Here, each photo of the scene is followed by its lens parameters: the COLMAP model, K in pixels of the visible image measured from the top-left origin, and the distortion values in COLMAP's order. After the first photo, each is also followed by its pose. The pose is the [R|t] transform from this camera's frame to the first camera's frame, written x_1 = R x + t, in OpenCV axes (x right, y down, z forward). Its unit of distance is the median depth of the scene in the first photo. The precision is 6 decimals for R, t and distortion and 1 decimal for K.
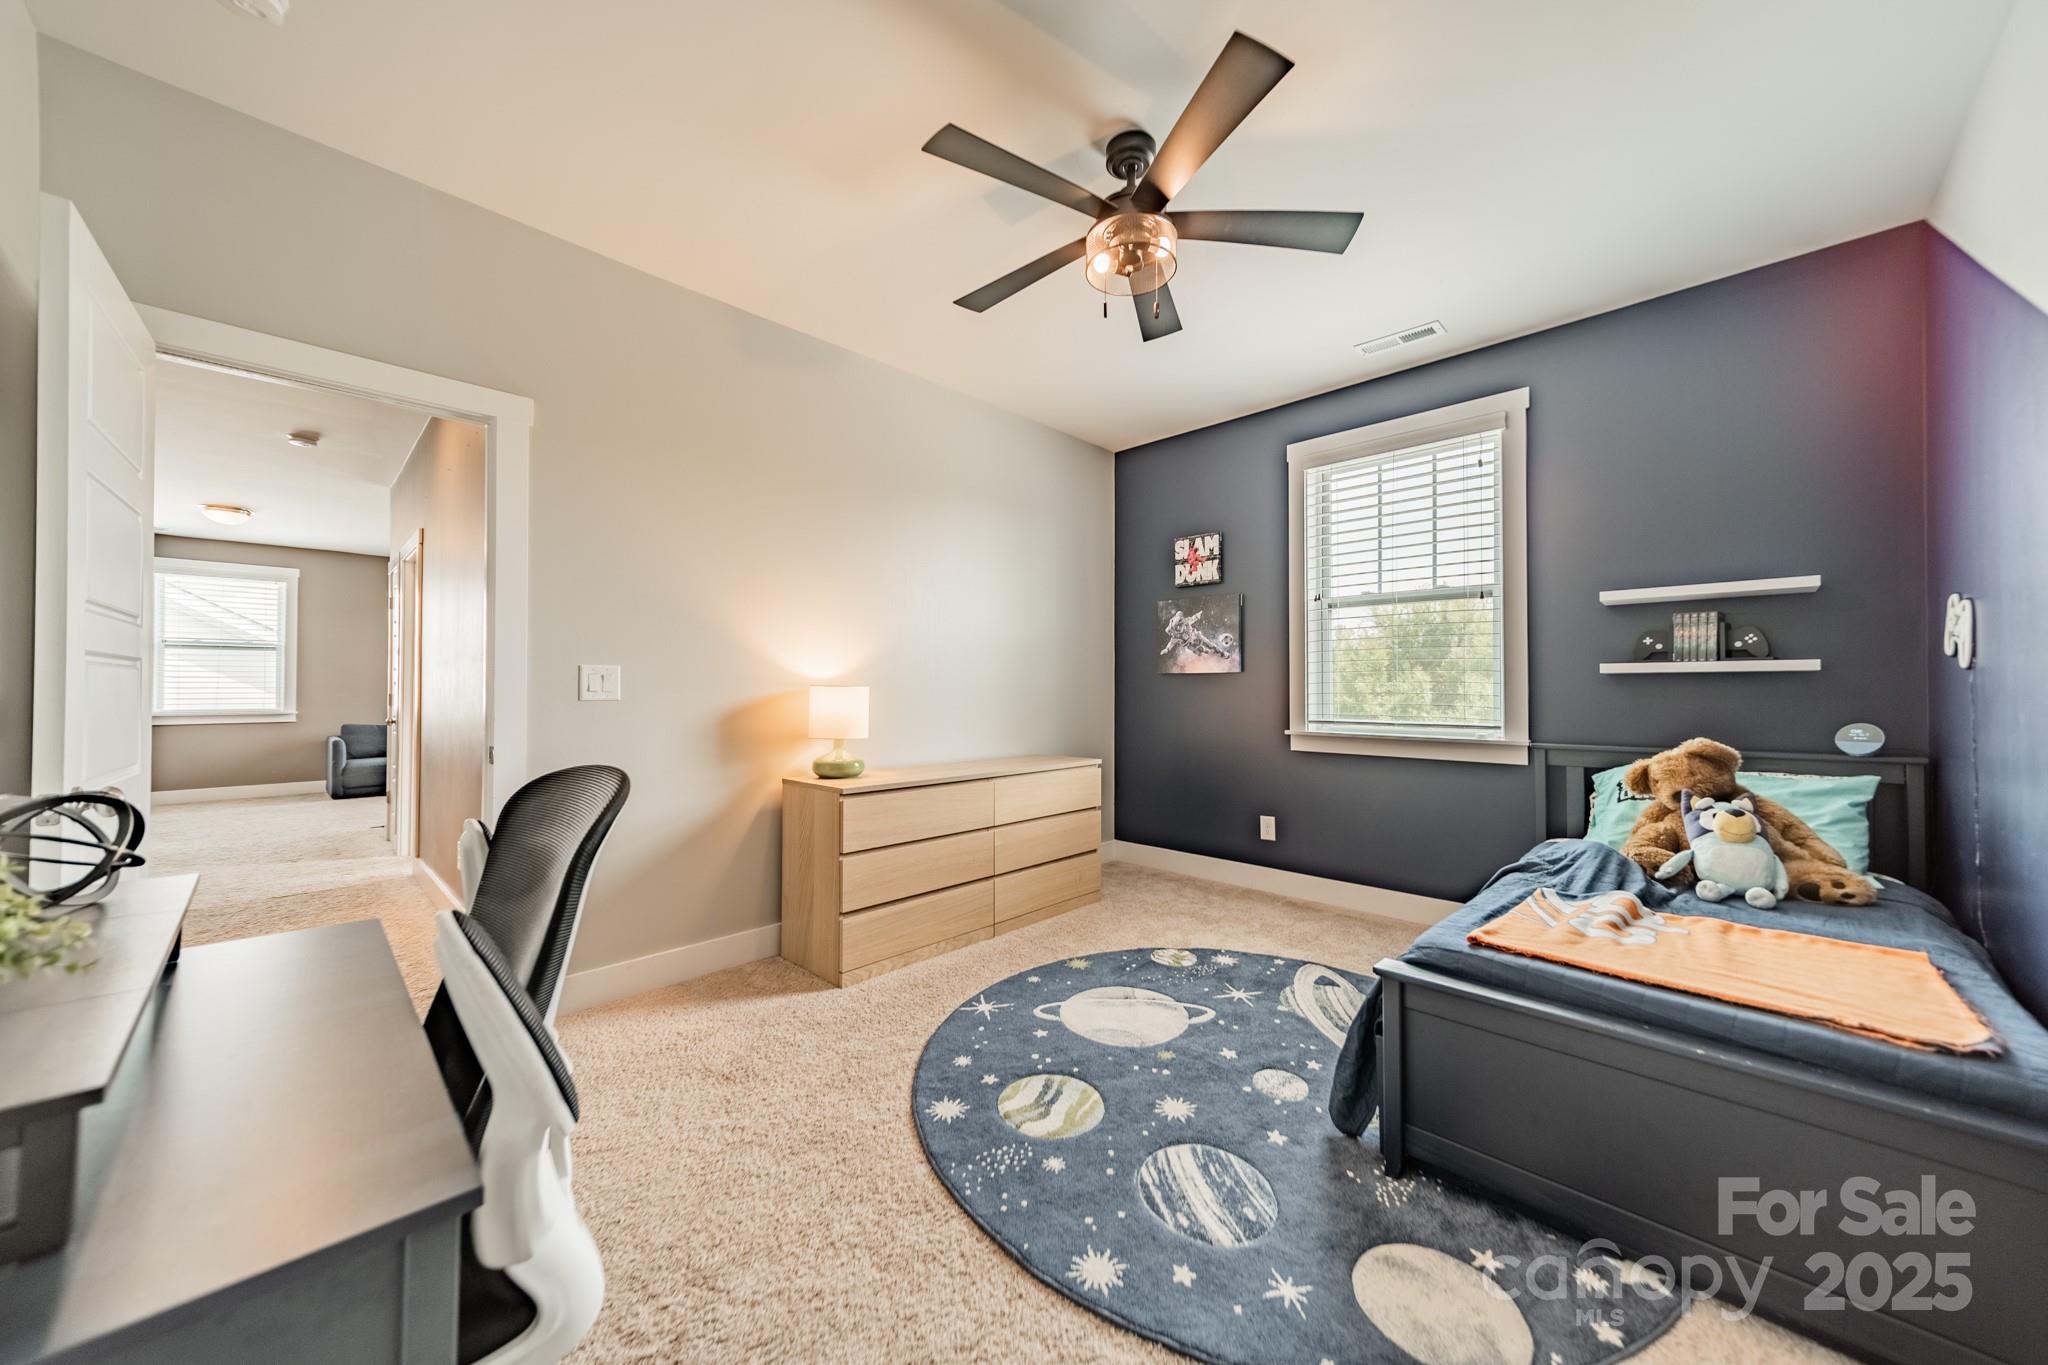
lens RADIAL K [[723.5, 0, 1028.6], [0, 723.5, 680.9], [0, 0, 1]] dist [0.007849, -0.000056]
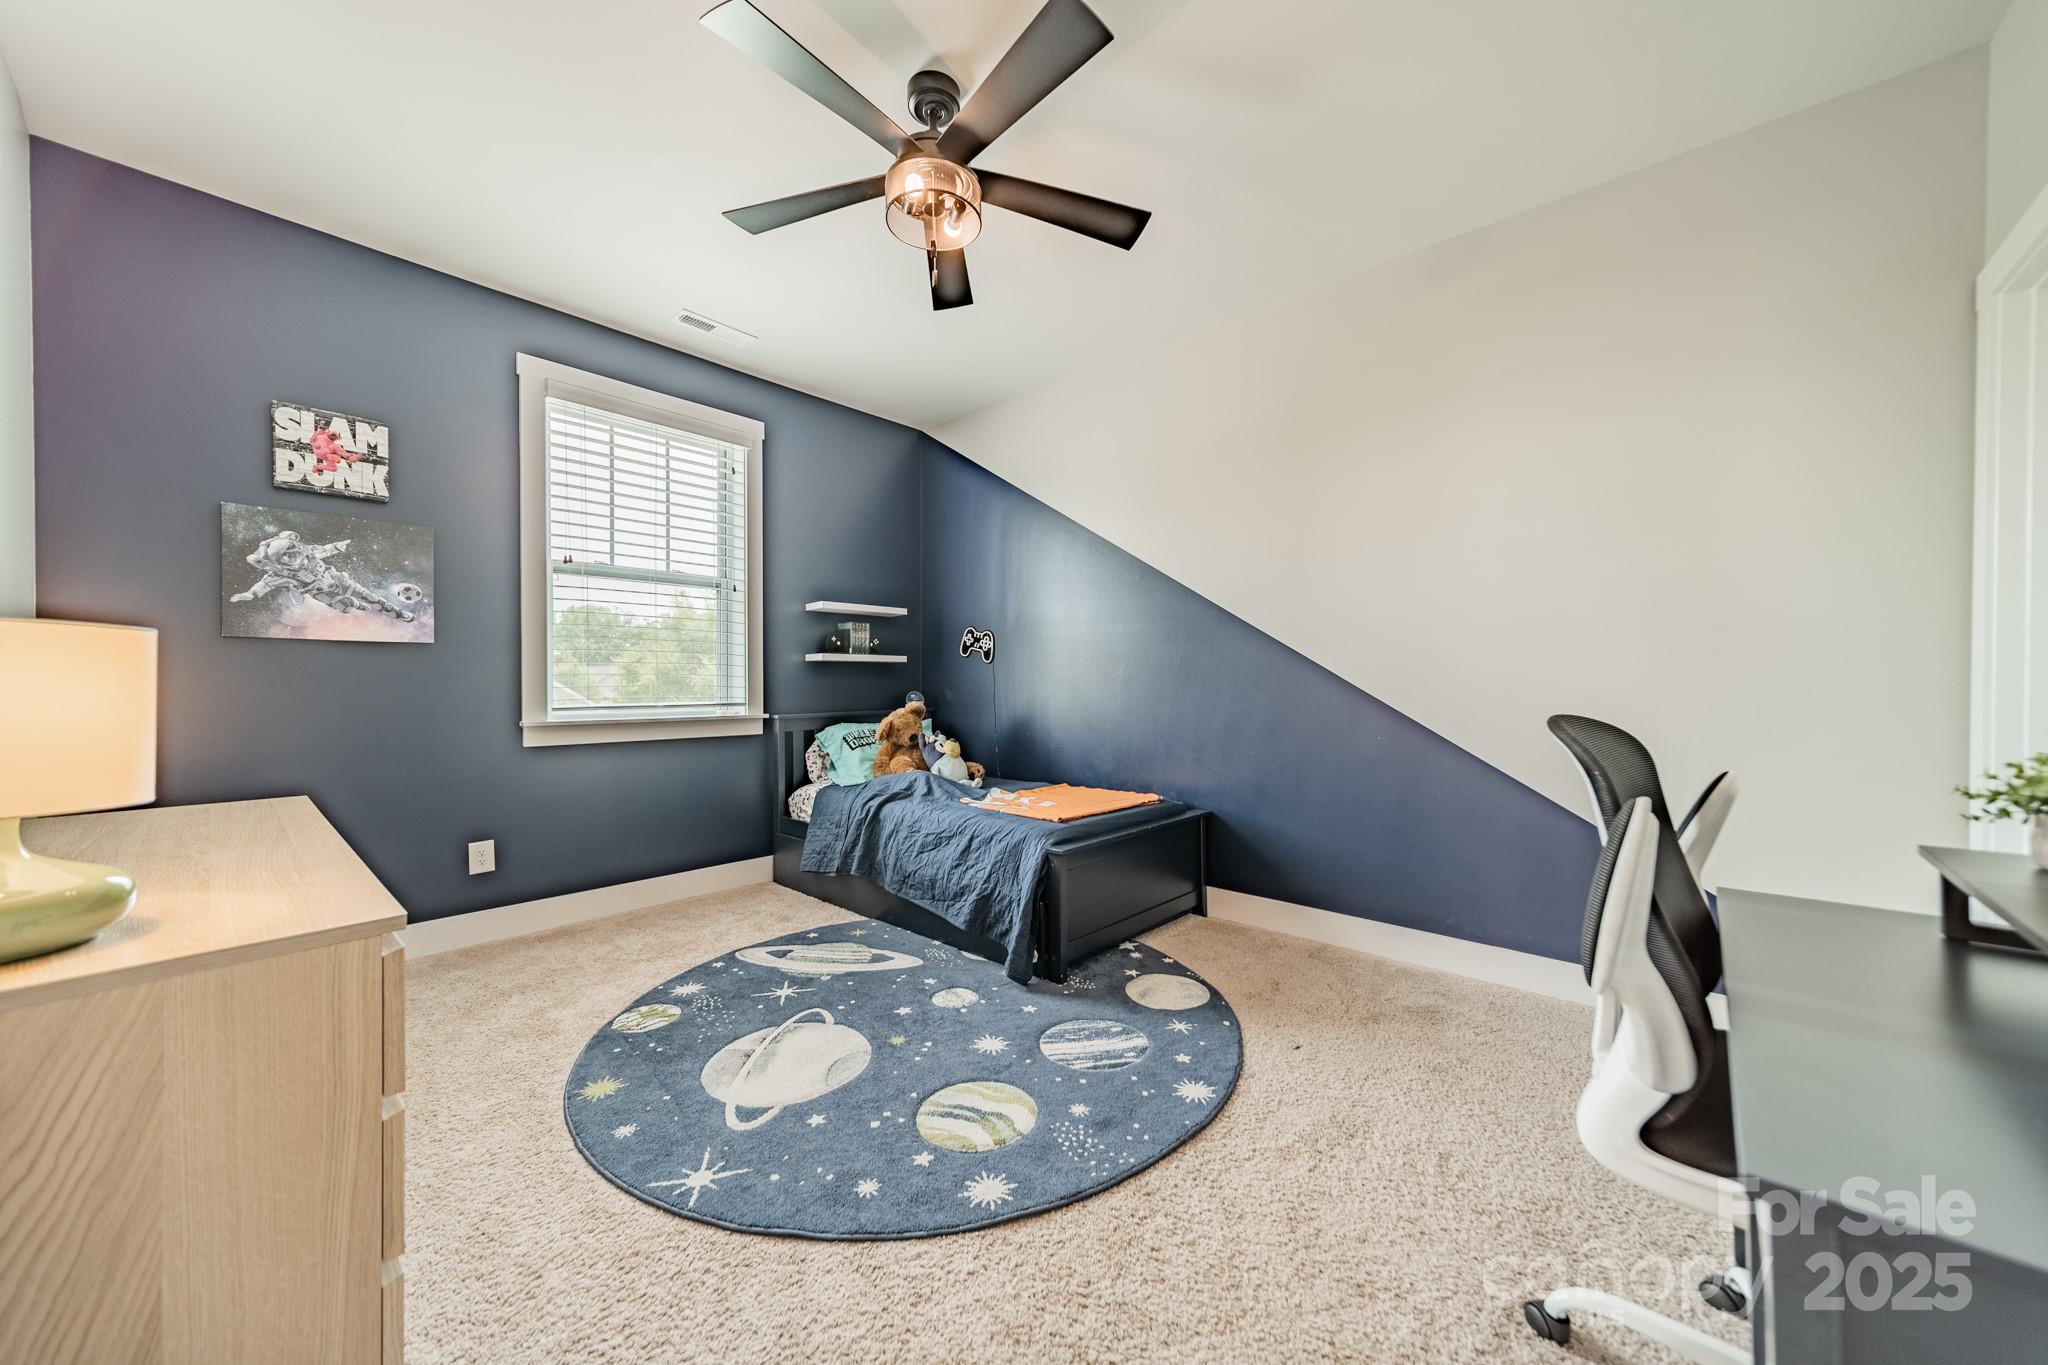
lens RADIAL K [[723.5, 0, 1028.6], [0, 723.5, 680.9], [0, 0, 1]] dist [0.007849, -0.000056]
pose [[-0.037079, 0.000910, 0.999312, -0.570030], [-0.010937, 0.999939, -0.001316, 0.025391], [-0.999252, -0.010978, -0.037067, 0.628790]]
